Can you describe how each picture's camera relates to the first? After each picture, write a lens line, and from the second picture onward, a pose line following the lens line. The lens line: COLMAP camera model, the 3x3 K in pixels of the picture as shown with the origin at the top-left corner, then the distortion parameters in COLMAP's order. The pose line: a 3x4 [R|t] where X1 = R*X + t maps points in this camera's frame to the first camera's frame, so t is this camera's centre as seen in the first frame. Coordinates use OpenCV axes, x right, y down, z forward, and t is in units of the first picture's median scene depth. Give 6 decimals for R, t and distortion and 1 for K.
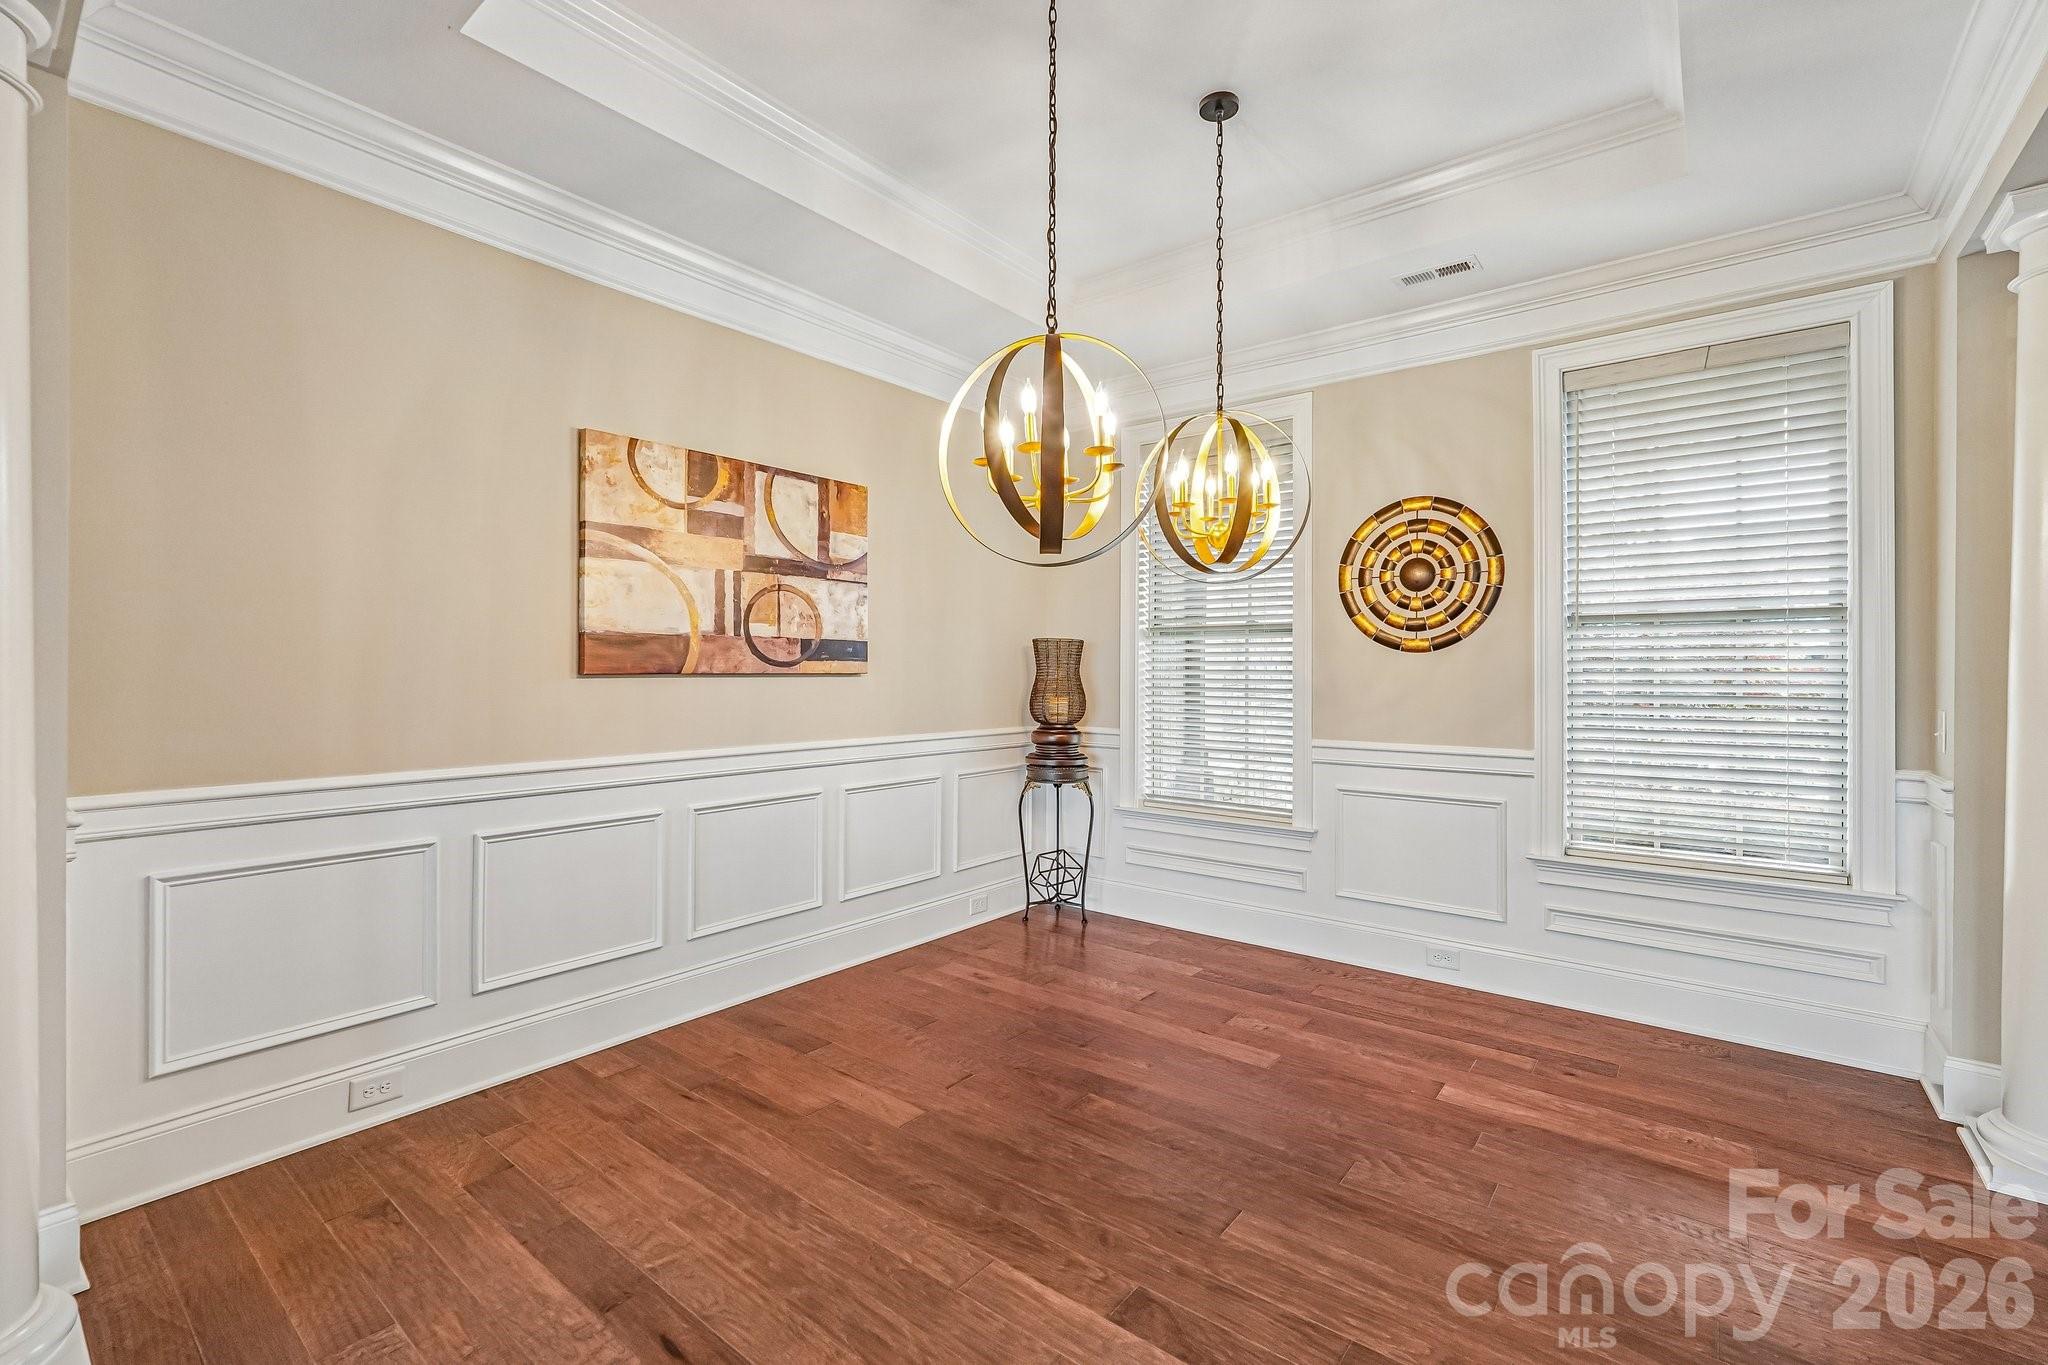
lens RADIAL K [[863.3, 0, 1010.9], [0, 863.3, 671.2], [0, 0, 1]] dist [-0.013816, 0.003227]
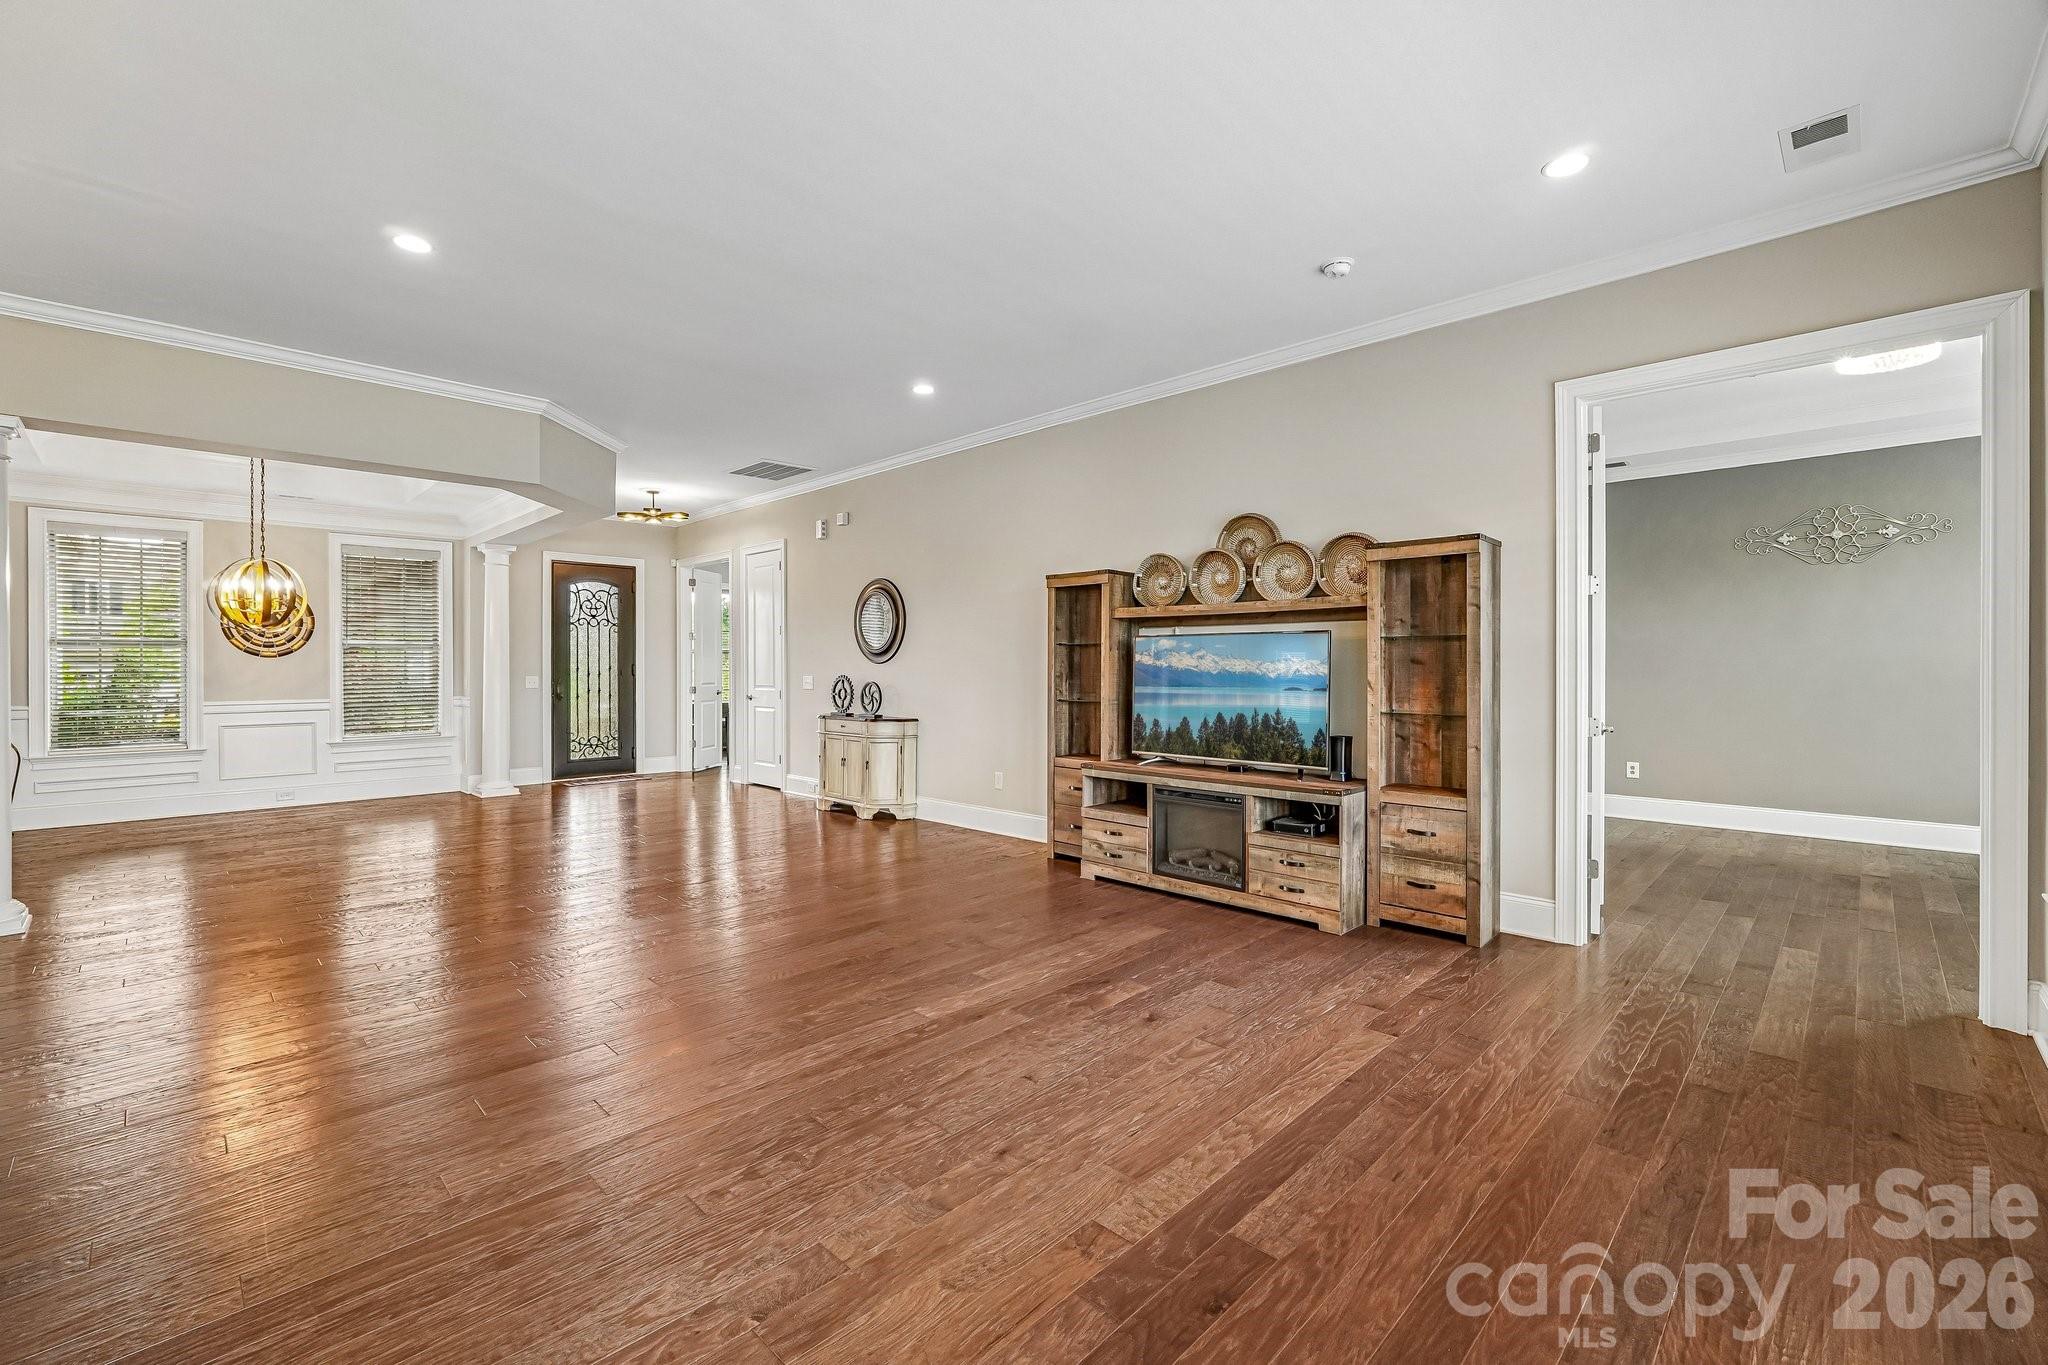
lens RADIAL K [[863.3, 0, 1029.5], [0, 863.3, 665.8], [0, 0, 1]] dist [-0.013816, 0.003227]
pose [[0.080490, -0.003741, 0.996748, -1.536616], [0.003346, 0.999988, 0.003483, -0.002504], [-0.996750, 0.003054, 0.080501, -1.086309]]
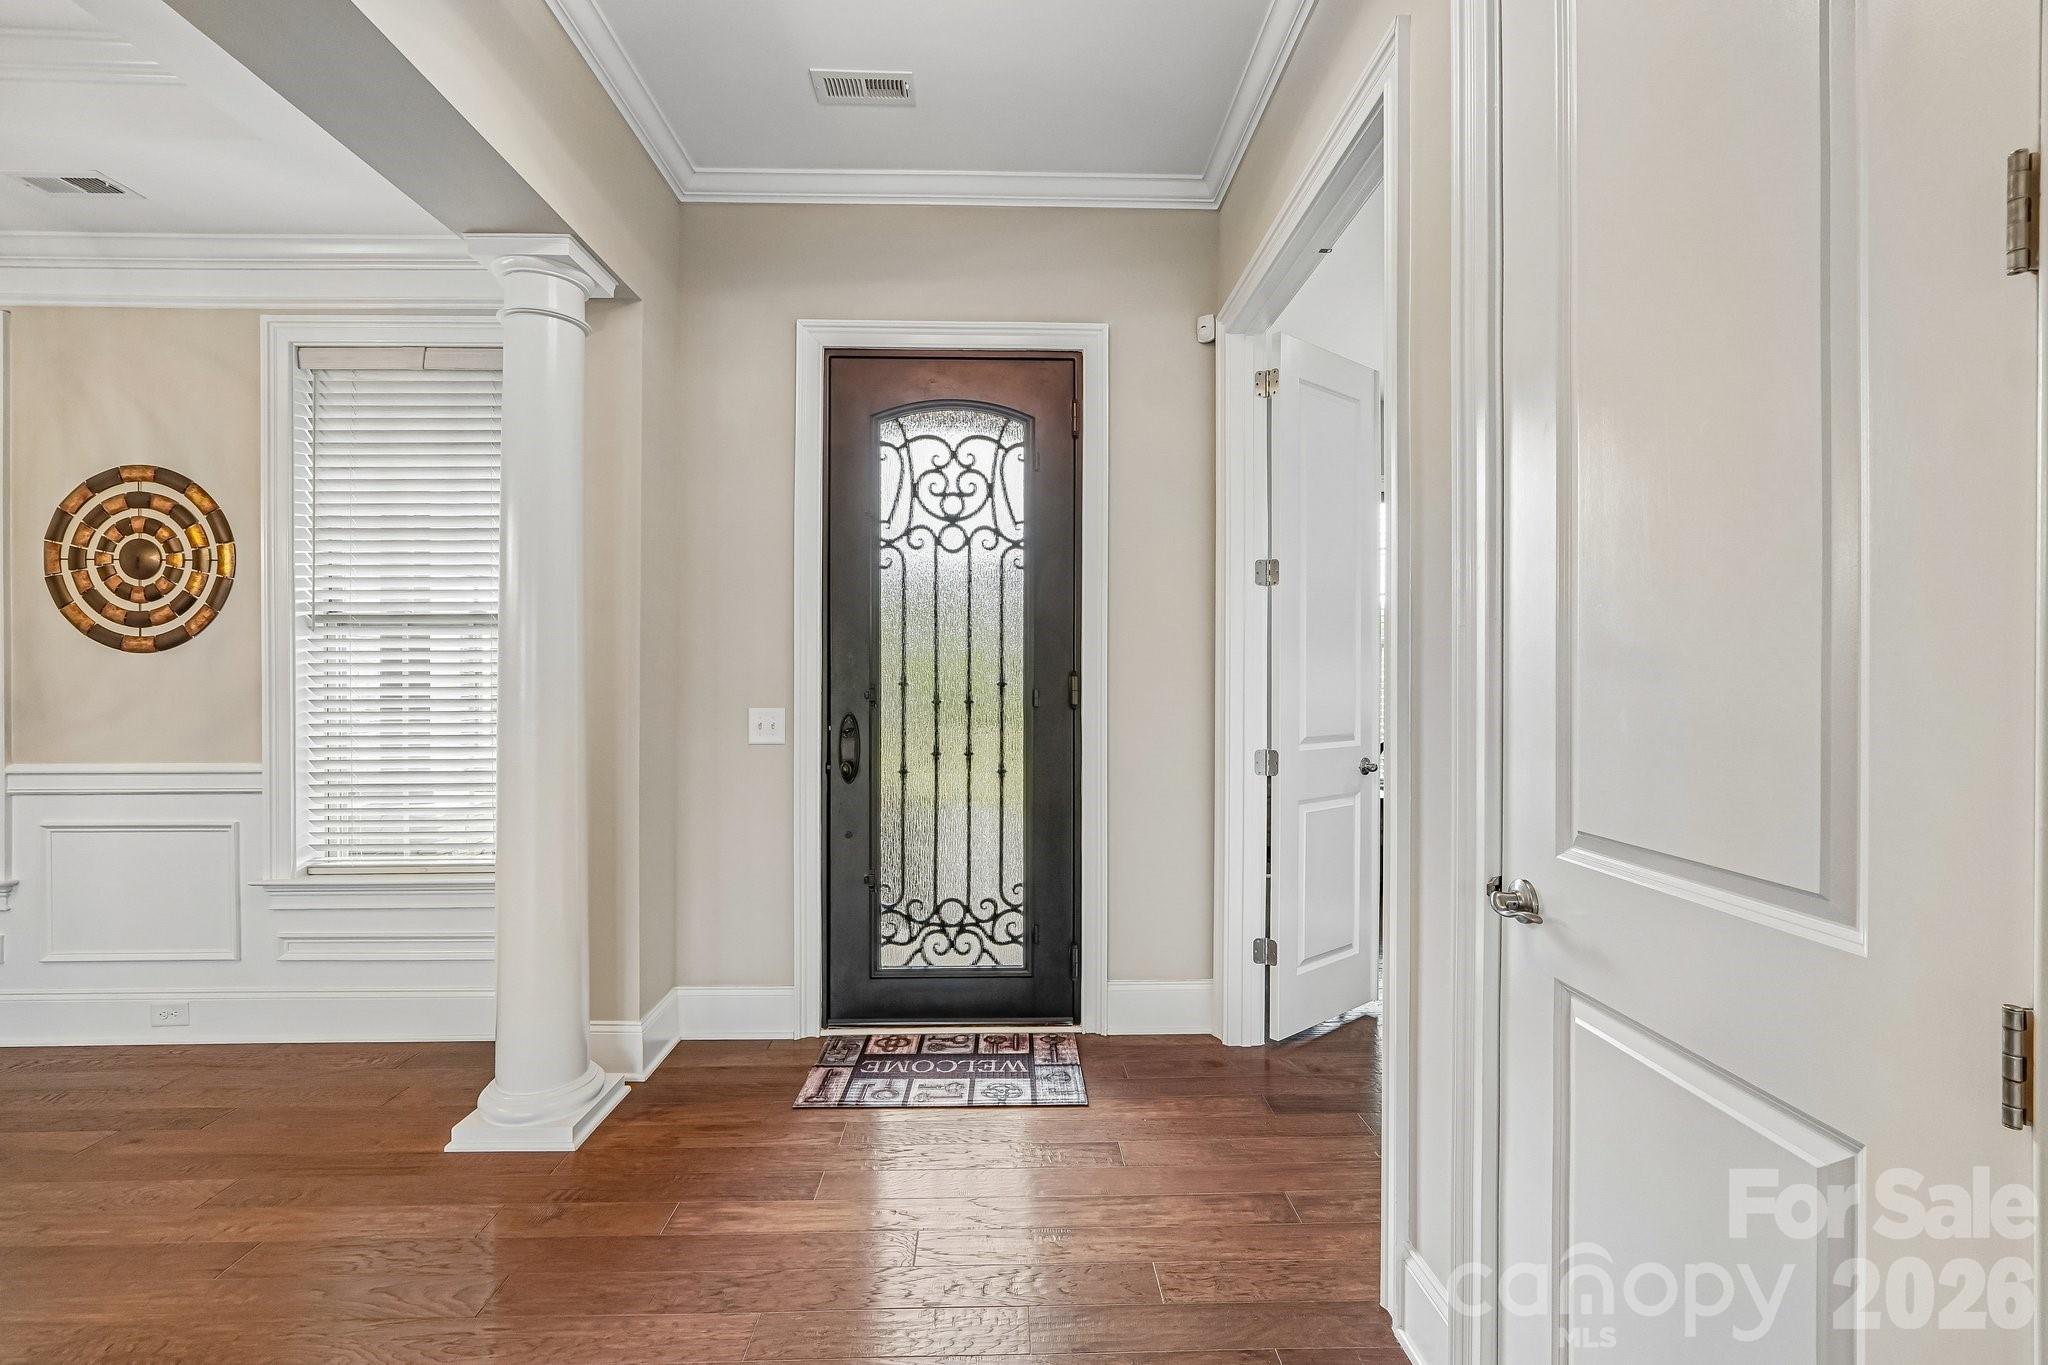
lens RADIAL K [[863.3, 0, 1014.8], [0, 863.3, 680.7], [0, 0, 1]] dist [-0.013816, 0.003227]
pose [[0.760908, -0.009668, 0.648787, 0.590112], [0.002370, 0.999924, 0.012120, -0.003016], [-0.648855, -0.007685, 0.760873, -0.175218]]
